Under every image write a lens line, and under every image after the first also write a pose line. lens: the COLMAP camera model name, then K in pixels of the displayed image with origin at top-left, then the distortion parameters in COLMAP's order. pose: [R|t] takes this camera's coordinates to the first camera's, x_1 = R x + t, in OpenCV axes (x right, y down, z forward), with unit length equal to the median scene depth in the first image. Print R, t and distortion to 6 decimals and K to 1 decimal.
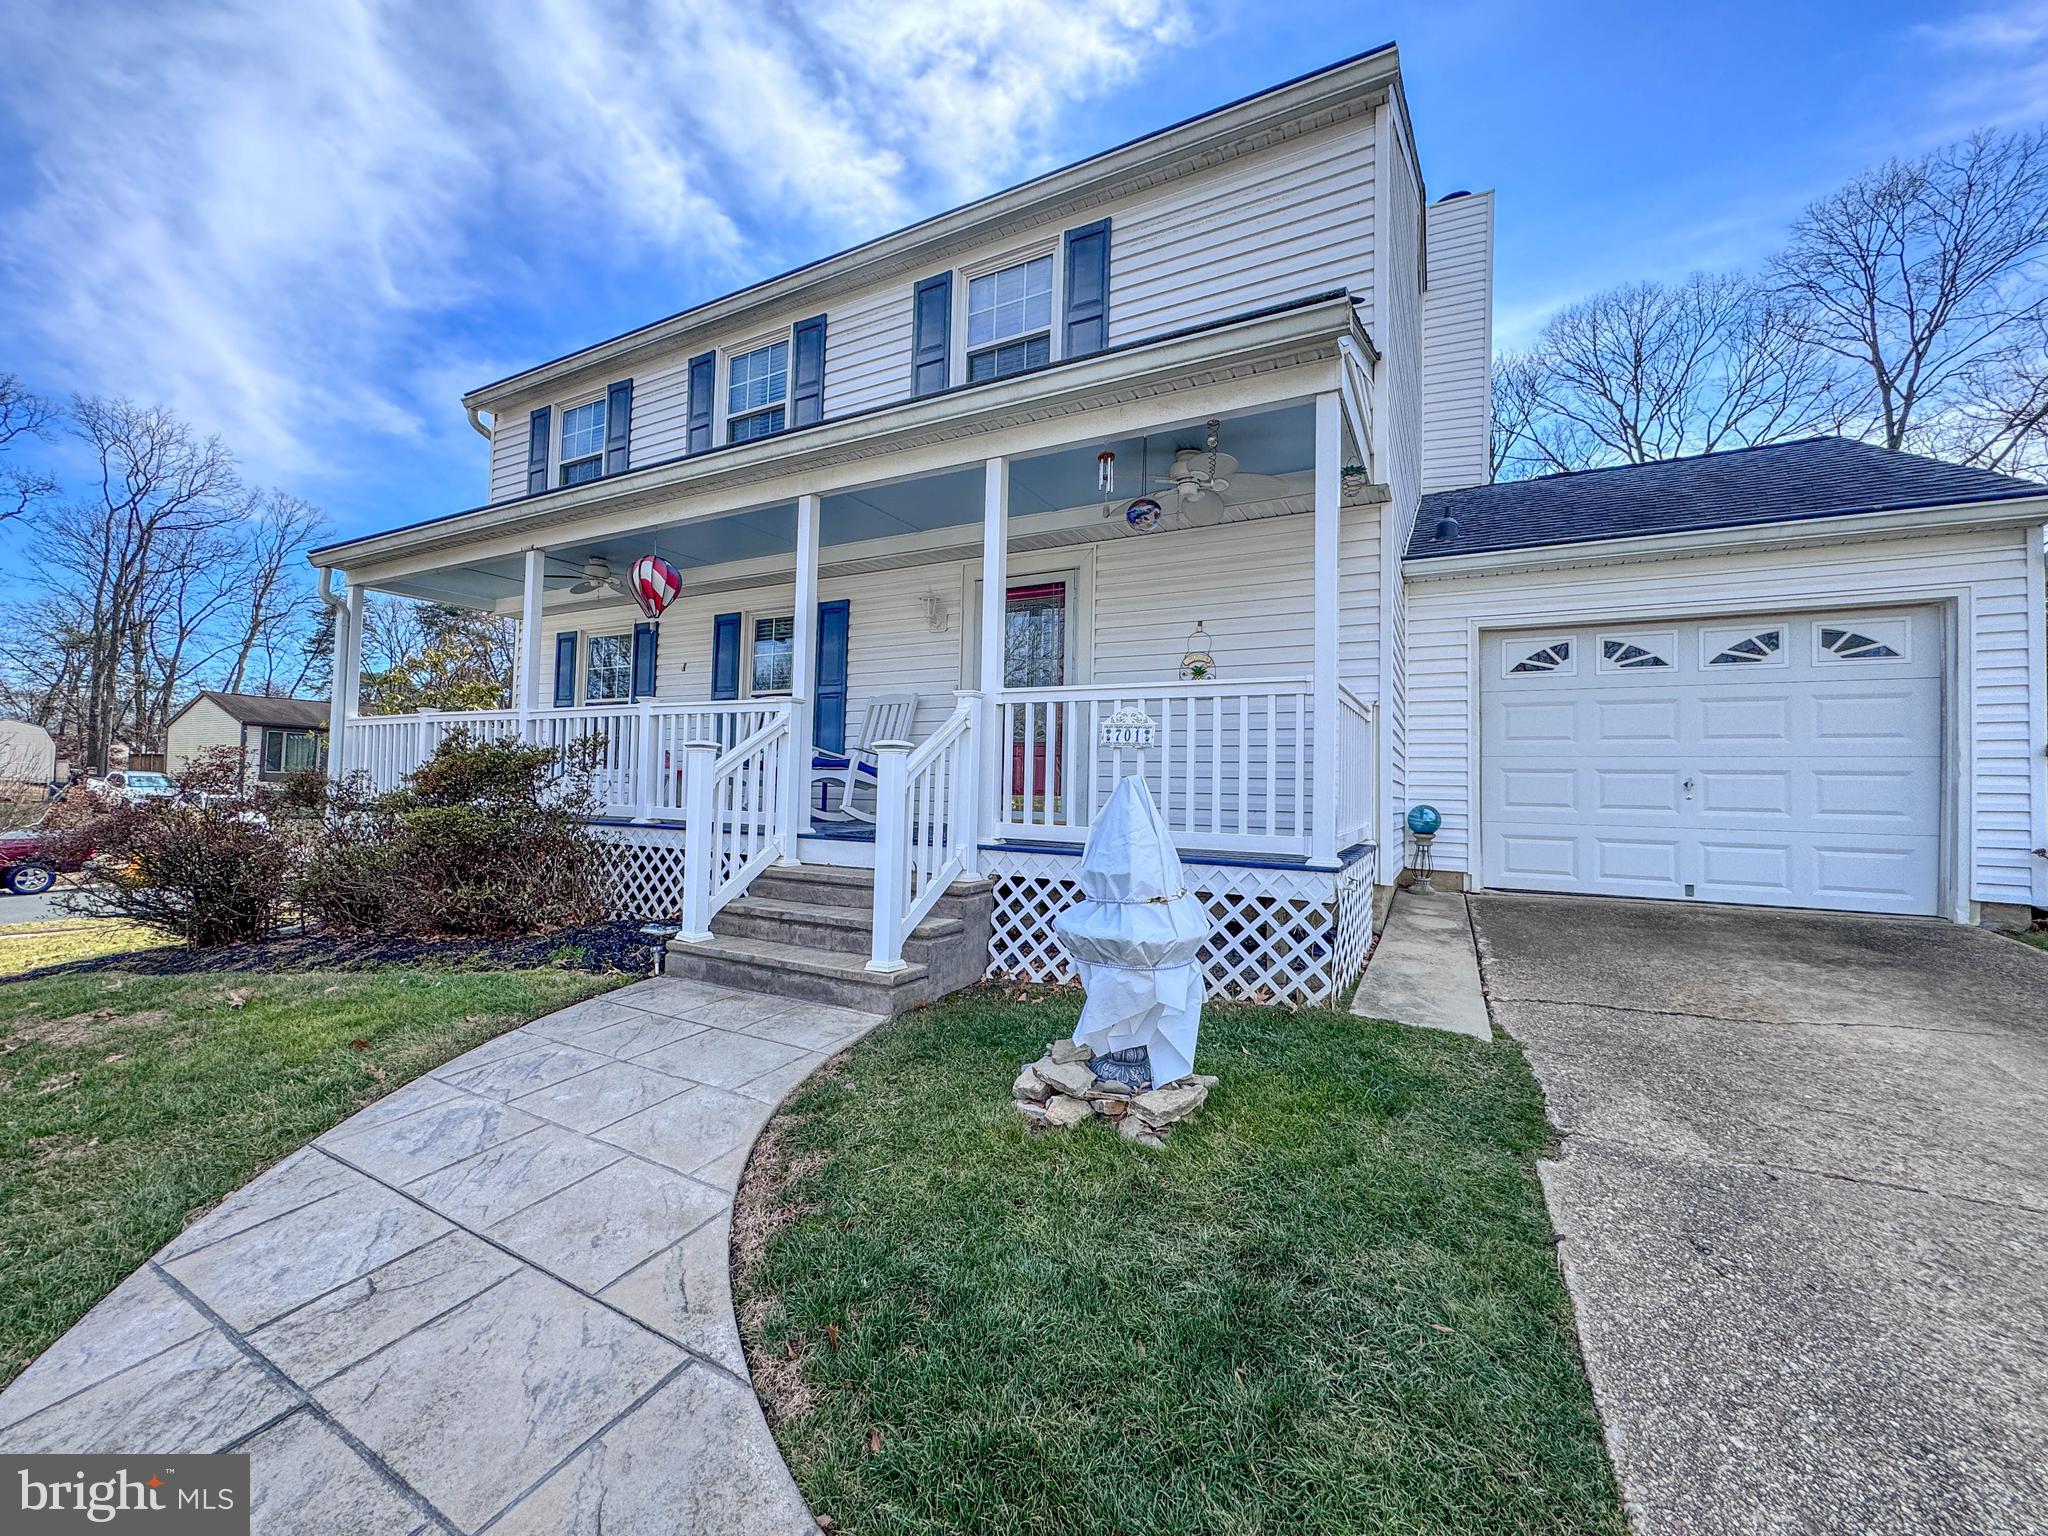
lens RADIAL K [[818.2, 0, 1024.0], [0, 818.2, 768.0], [0, 0, 1]] dist [0.000041, 0.000468]
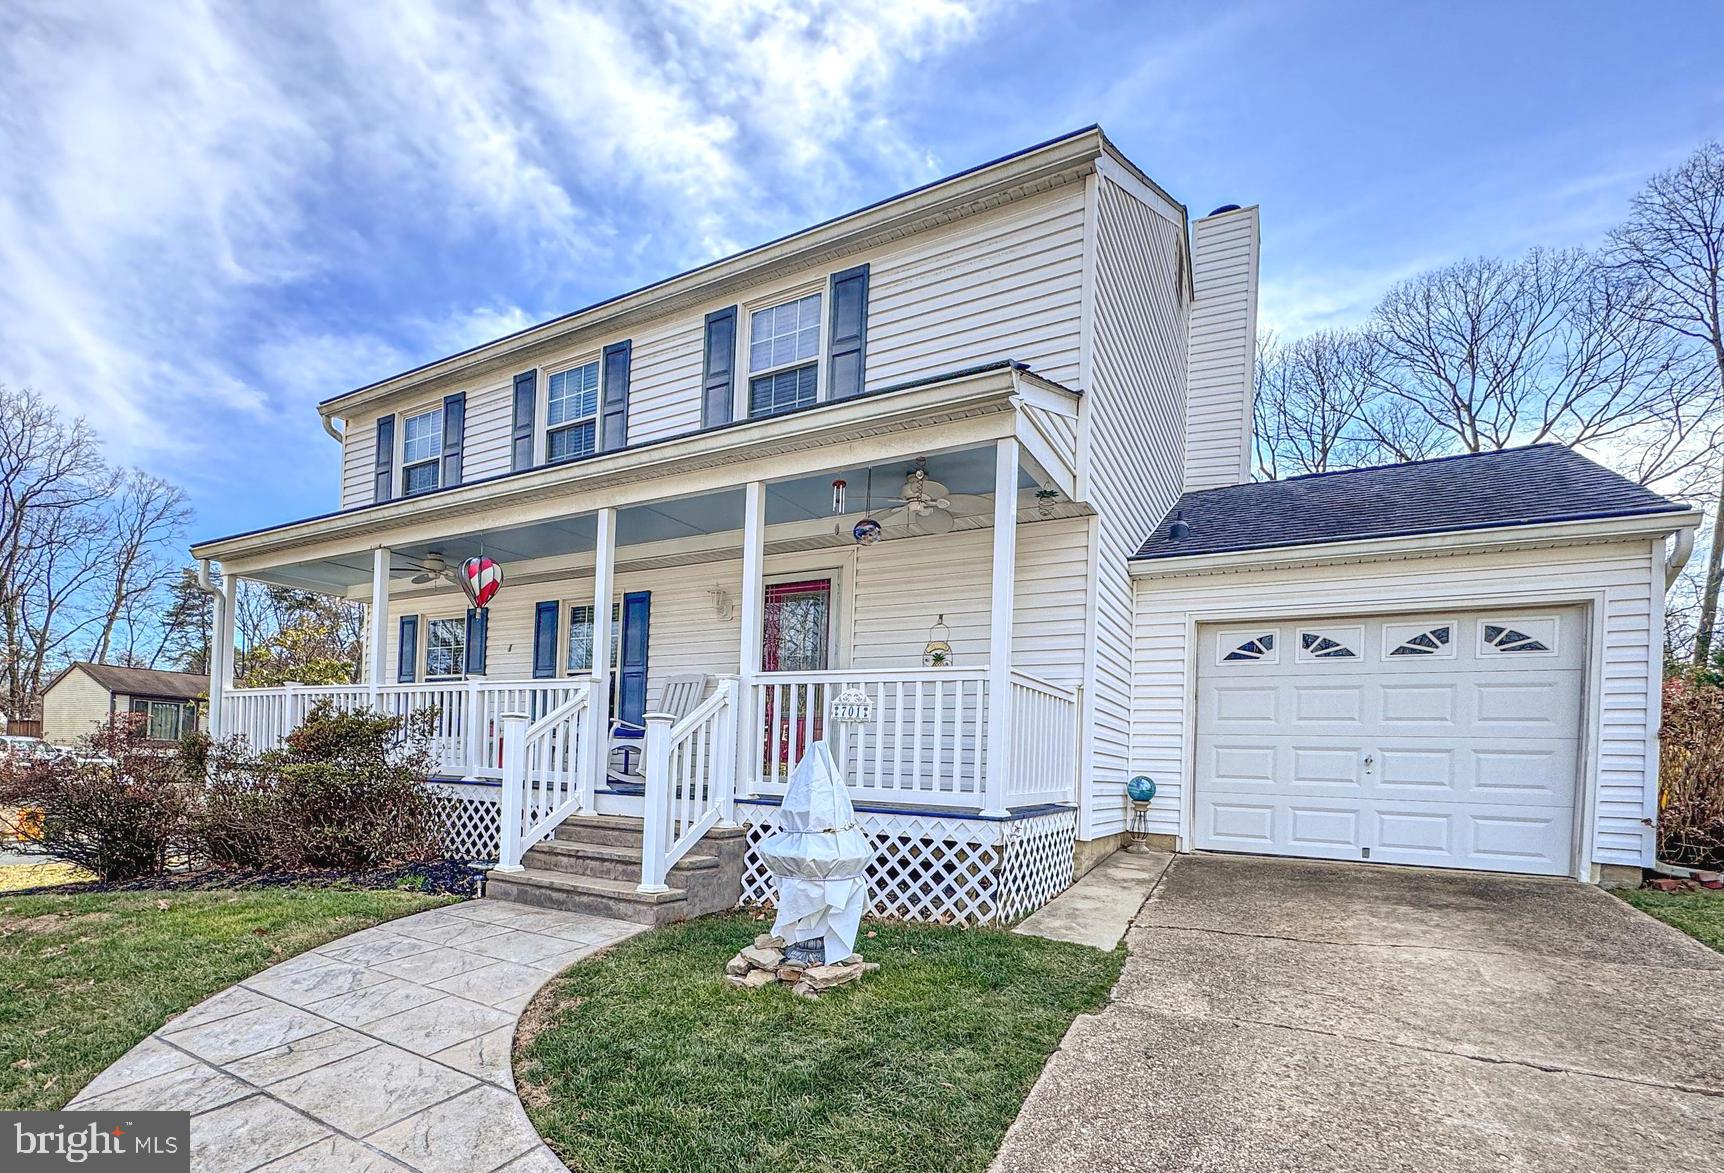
lens RADIAL K [[821.1, 0, 811.0], [0, 821.1, 758.5], [0, 0, 1]] dist [0.001812, 0.017254]
pose [[0.998647, 0.013313, -0.050268, 0.086224], [-0.012372, 0.999743, 0.018982, 0.005518], [0.050508, -0.018335, 0.998555, -0.165783]]
